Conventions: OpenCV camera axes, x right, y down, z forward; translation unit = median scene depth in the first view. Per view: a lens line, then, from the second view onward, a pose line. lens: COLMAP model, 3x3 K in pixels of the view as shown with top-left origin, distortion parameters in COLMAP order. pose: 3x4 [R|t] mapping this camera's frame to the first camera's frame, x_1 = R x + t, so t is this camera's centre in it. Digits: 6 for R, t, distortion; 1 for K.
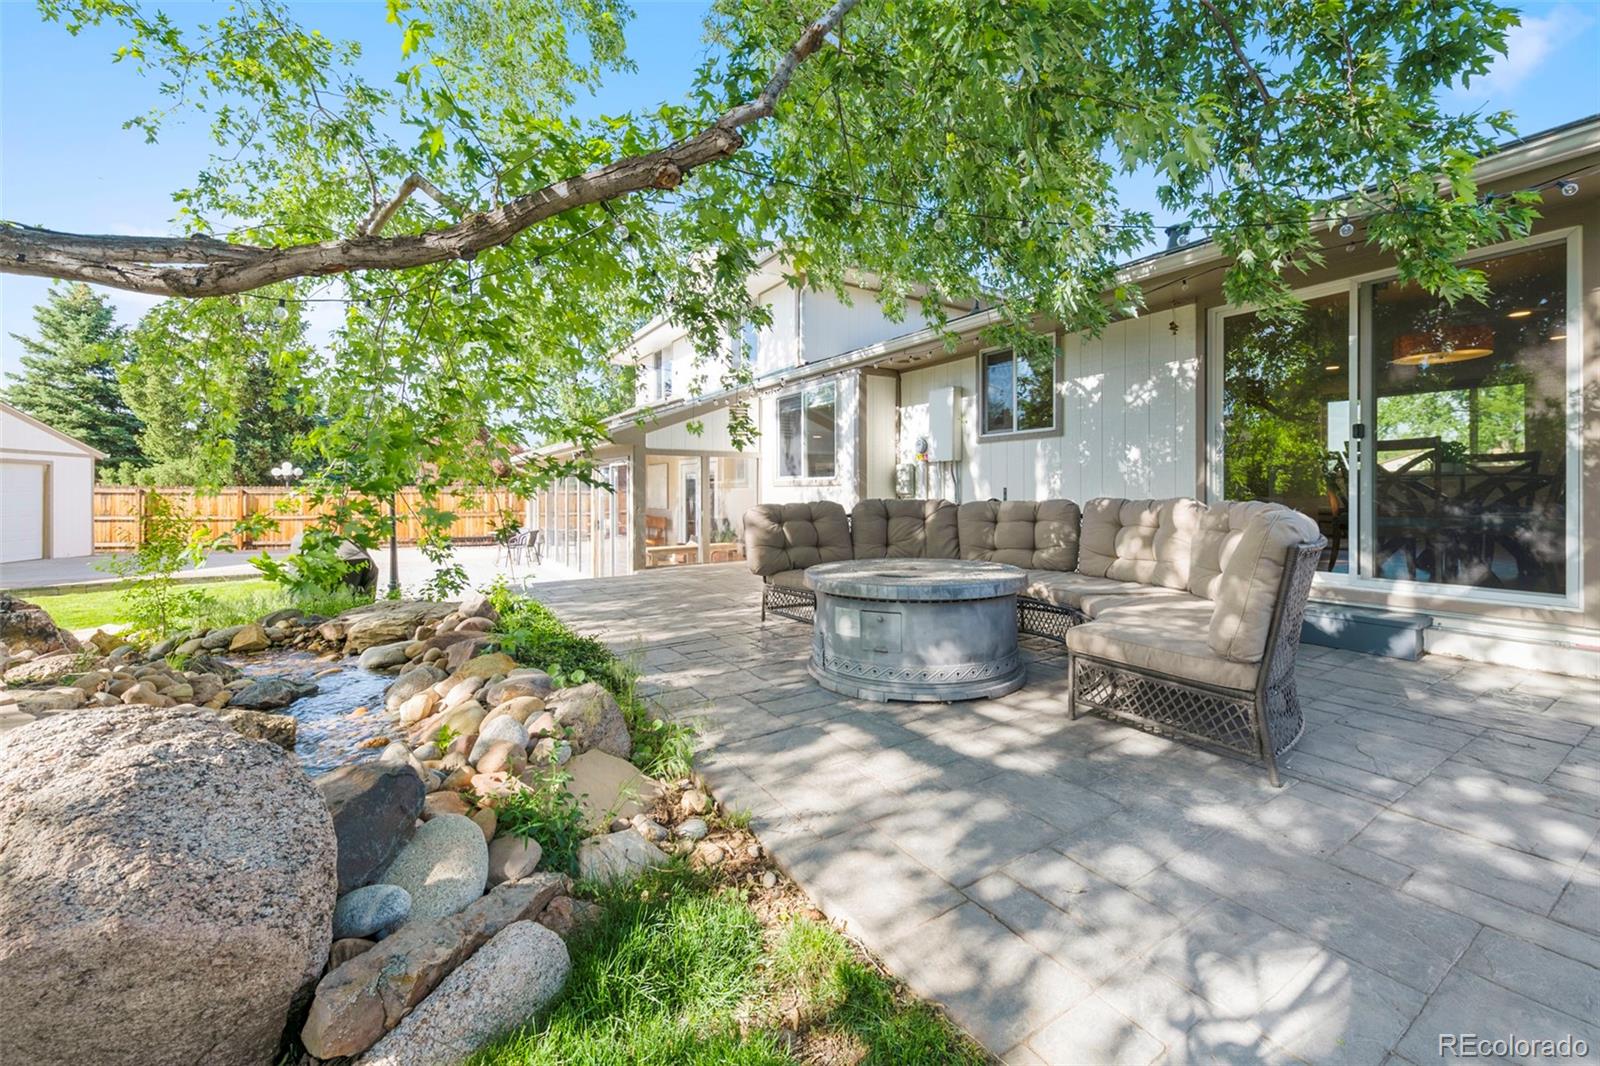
lens RADIAL K [[632.9, 0, 799.4], [0, 632.9, 496.3], [0, 0, 1]] dist [0.002097, -0.000161]
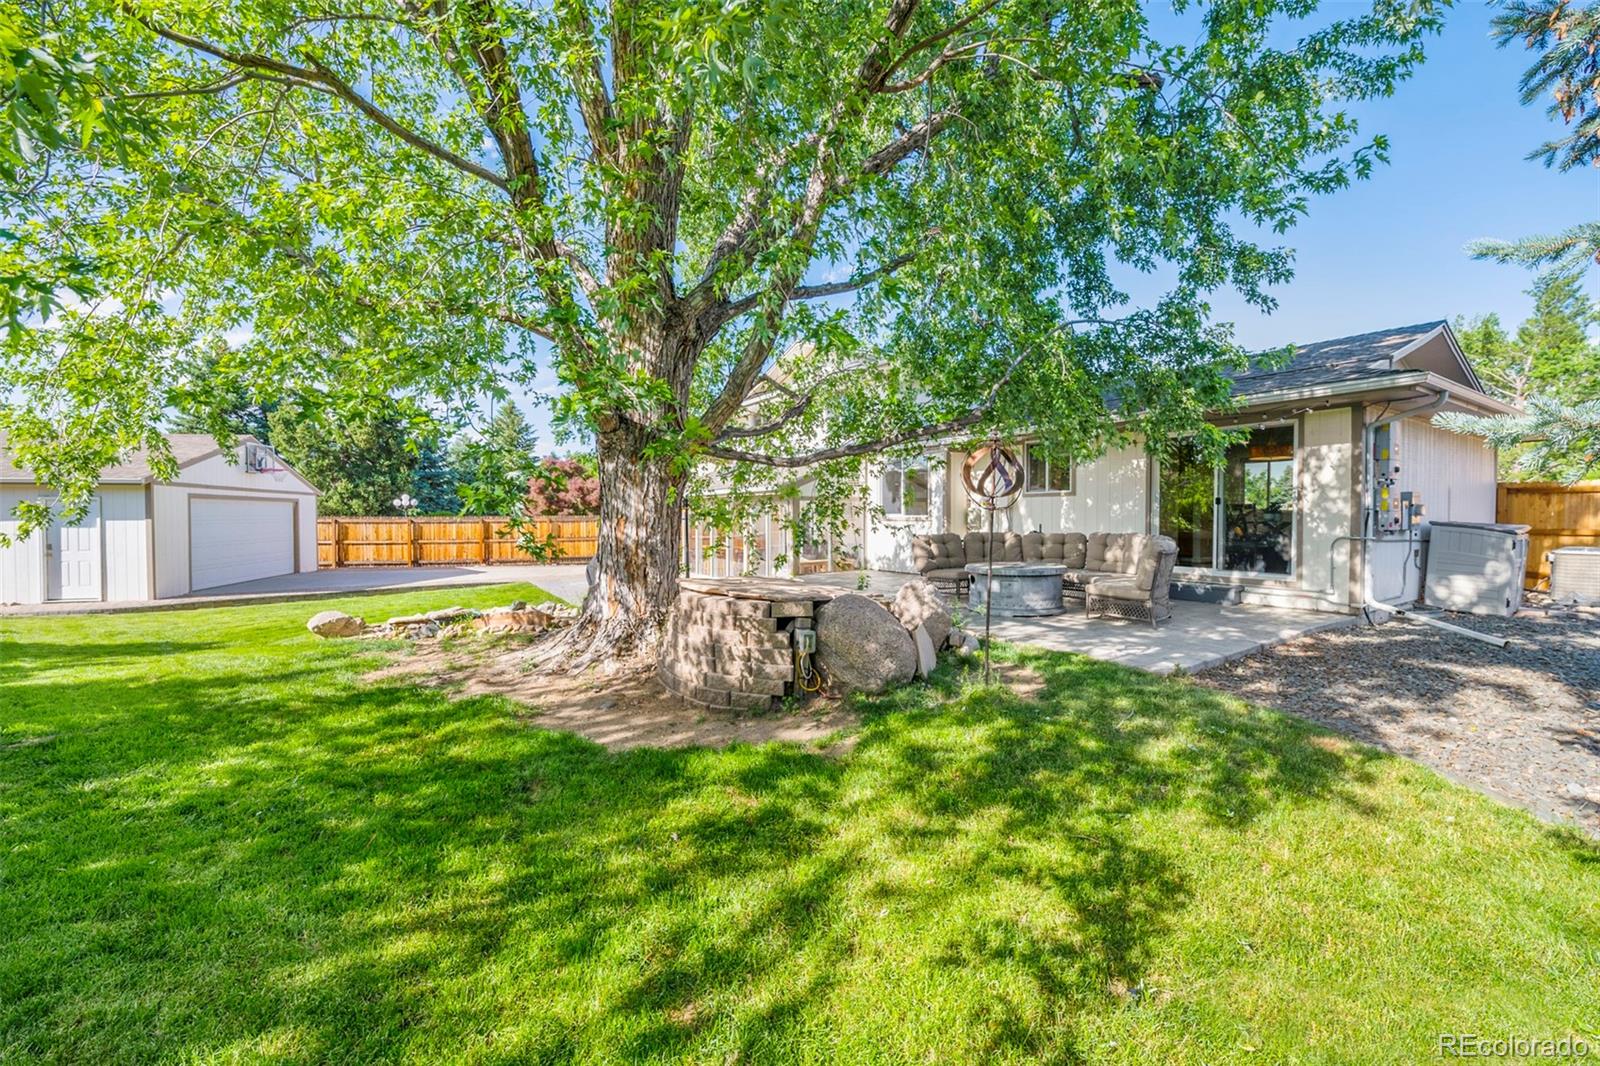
lens RADIAL K [[625.5, 0, 800.0], [0, 625.5, 533.0], [0, 0, 1]] dist [-0.000648, -0.000005]
pose [[0.999952, -0.002362, 0.009462, -0.094048], [0.002136, 0.999714, 0.023815, -0.008569], [-0.009516, -0.023794, 0.999672, -0.188989]]
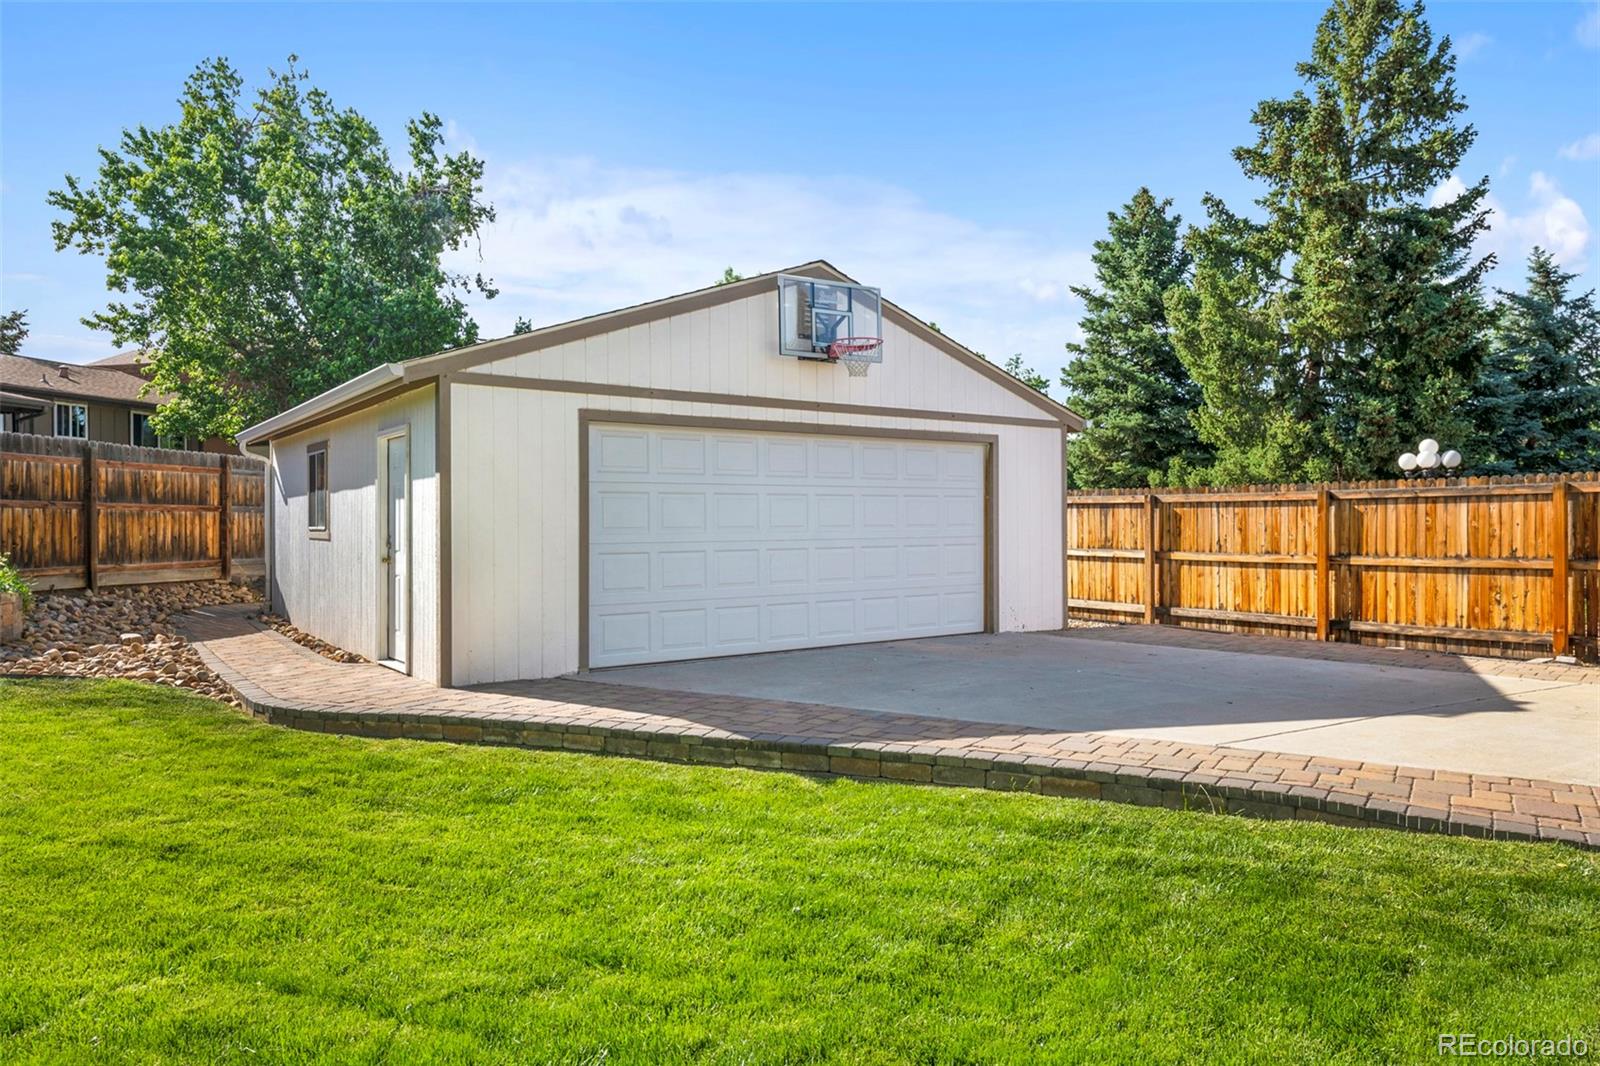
lens RADIAL K [[1036.6, 0, 800.0], [0, 1036.6, 533.0], [0, 0, 1]] dist [-0.002543, -0.001482]
pose [[0.338239, 0.002763, -0.941056, -0.291942], [0.003115, 0.999987, 0.004055, 0.009923], [0.941055, -0.004303, 0.338226, 0.361271]]
